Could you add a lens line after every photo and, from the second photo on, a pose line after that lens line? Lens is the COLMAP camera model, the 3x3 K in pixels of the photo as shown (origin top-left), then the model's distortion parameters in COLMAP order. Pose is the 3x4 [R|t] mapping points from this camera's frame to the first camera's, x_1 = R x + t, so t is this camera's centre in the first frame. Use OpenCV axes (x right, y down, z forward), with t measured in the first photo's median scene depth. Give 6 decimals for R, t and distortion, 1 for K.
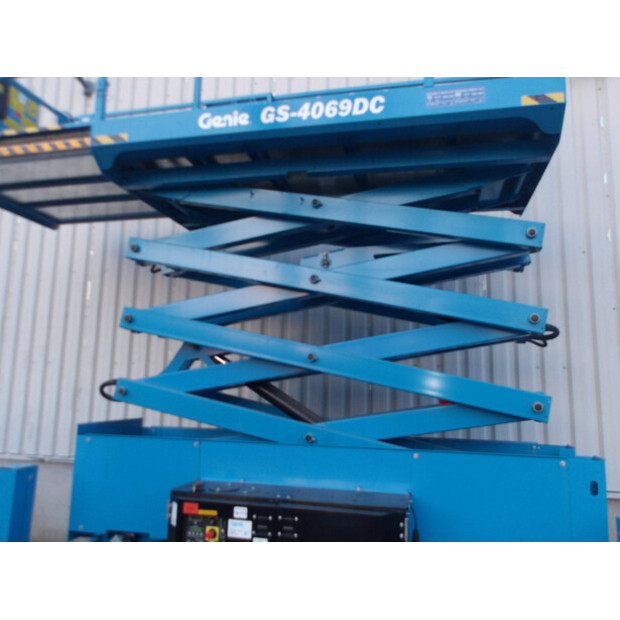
lens RADIAL K [[509.2, 0, 311.7], [0, 509.2, 310.1], [0, 0, 1]] dist [0.006234, -0.000982]
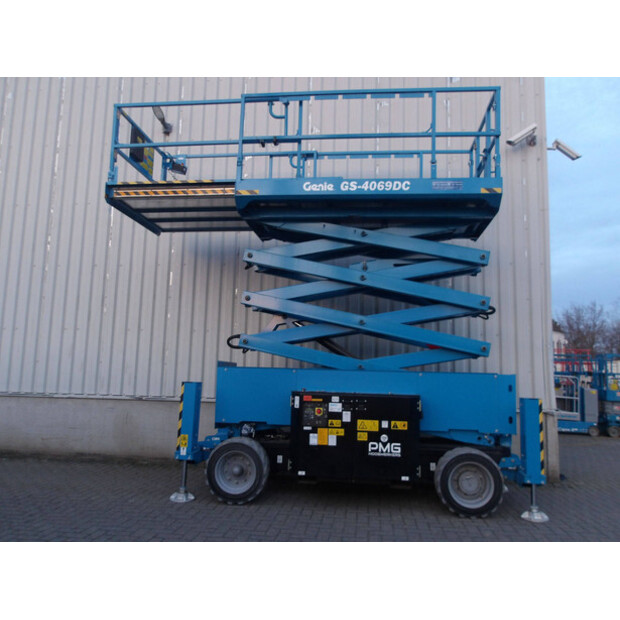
lens RADIAL K [[509.2, 0, 311.7], [0, 509.2, 310.1], [0, 0, 1]] dist [0.006234, -0.000982]
pose [[0.993520, 0.020127, 0.111862, -0.362705], [-0.022428, 0.999561, 0.019345, 0.020361], [-0.111424, -0.021728, 0.993535, -0.720814]]
